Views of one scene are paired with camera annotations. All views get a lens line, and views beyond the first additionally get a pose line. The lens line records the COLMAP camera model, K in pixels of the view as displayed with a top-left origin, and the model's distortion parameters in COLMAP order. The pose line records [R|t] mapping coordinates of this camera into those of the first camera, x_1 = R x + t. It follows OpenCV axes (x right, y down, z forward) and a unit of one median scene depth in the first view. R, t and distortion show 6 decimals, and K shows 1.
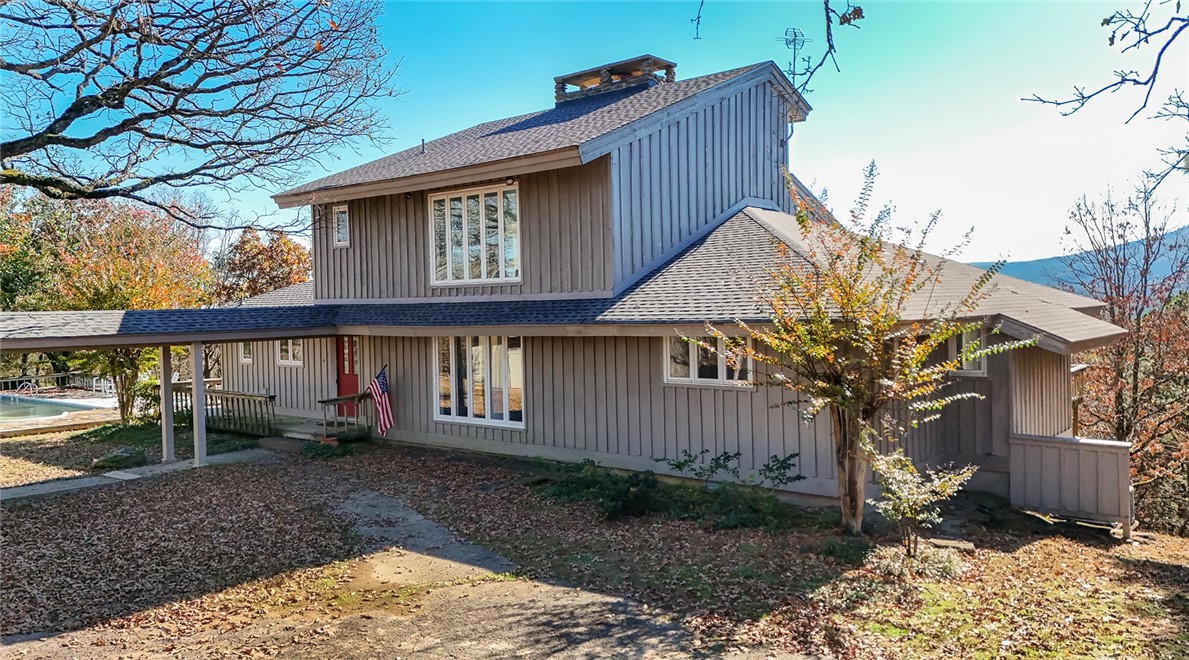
lens RADIAL K [[884.3, 0, 606.3], [0, 884.3, 329.9], [0, 0, 1]] dist [0.053205, -0.007017]
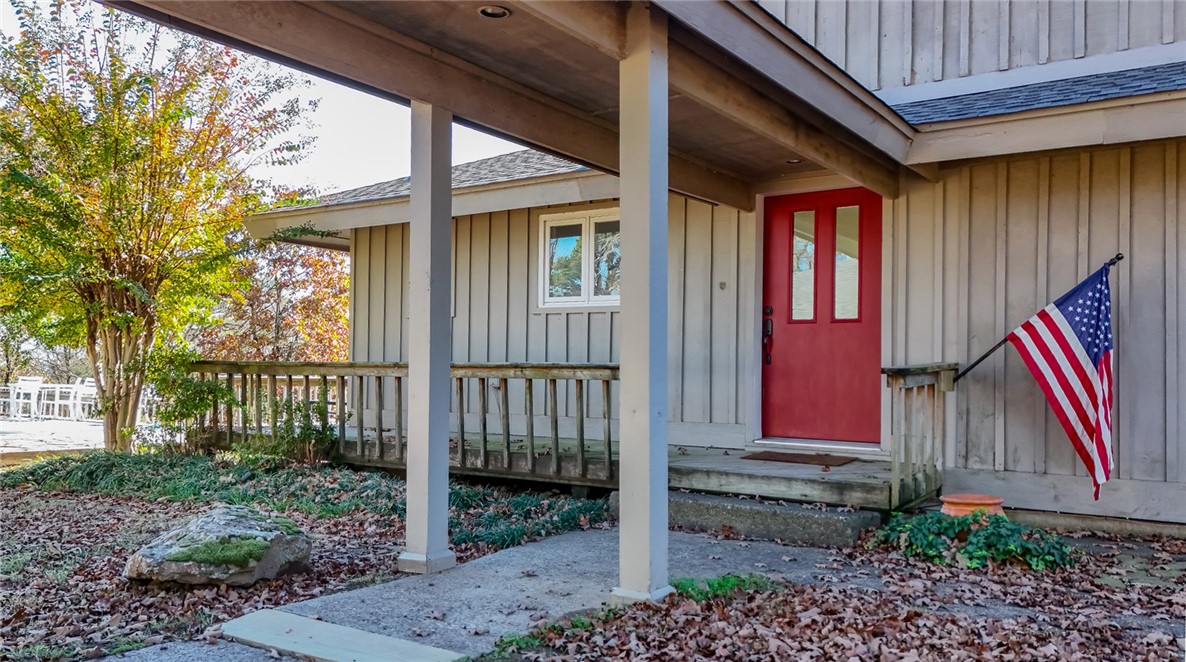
lens RADIAL K [[903.4, 0, 594.3], [0, 903.4, 339.2], [0, 0, 1]] dist [0.046038, -0.027383]
pose [[0.995799, 0.040520, 0.082116, -0.441048], [-0.033937, 0.996214, -0.080038, 0.096890], [-0.085048, 0.076915, 0.993404, 0.698305]]
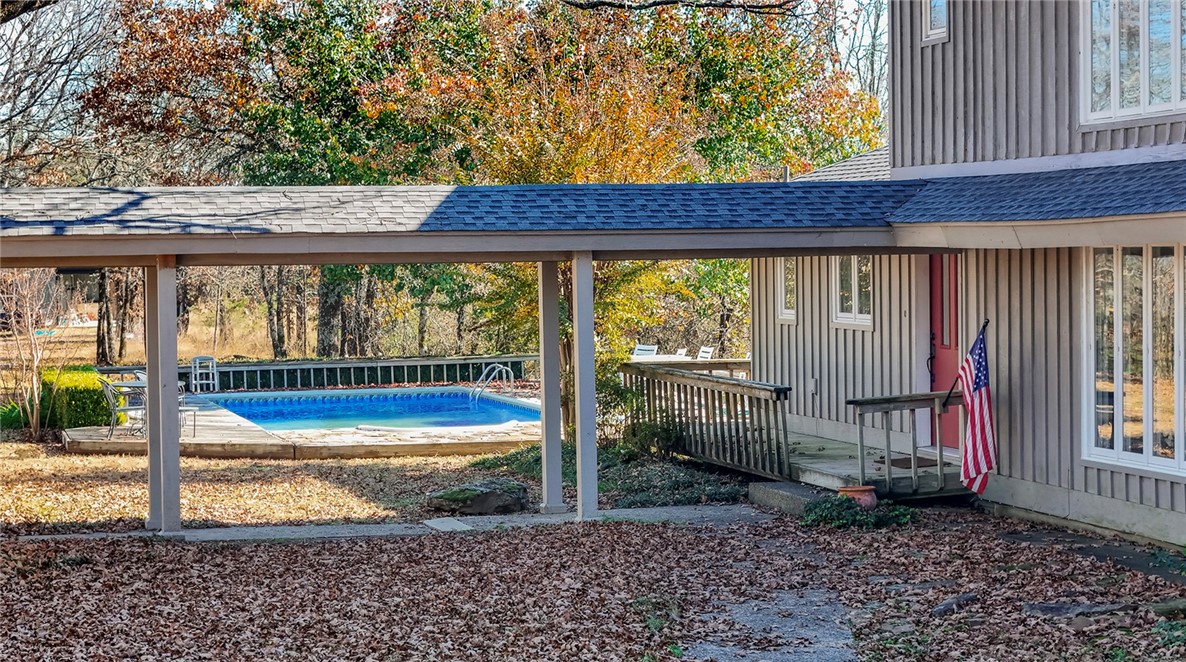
lens RADIAL K [[2464.6, 0, 590.7], [0, 2464.6, 331.3], [0, 0, 1]] dist [0.022683, 0.000000]
pose [[0.808523, 0.029494, -0.587725, 0.274472], [-0.023398, 0.999565, 0.017972, 0.027948], [0.587999, -0.000779, 0.808861, -0.036646]]
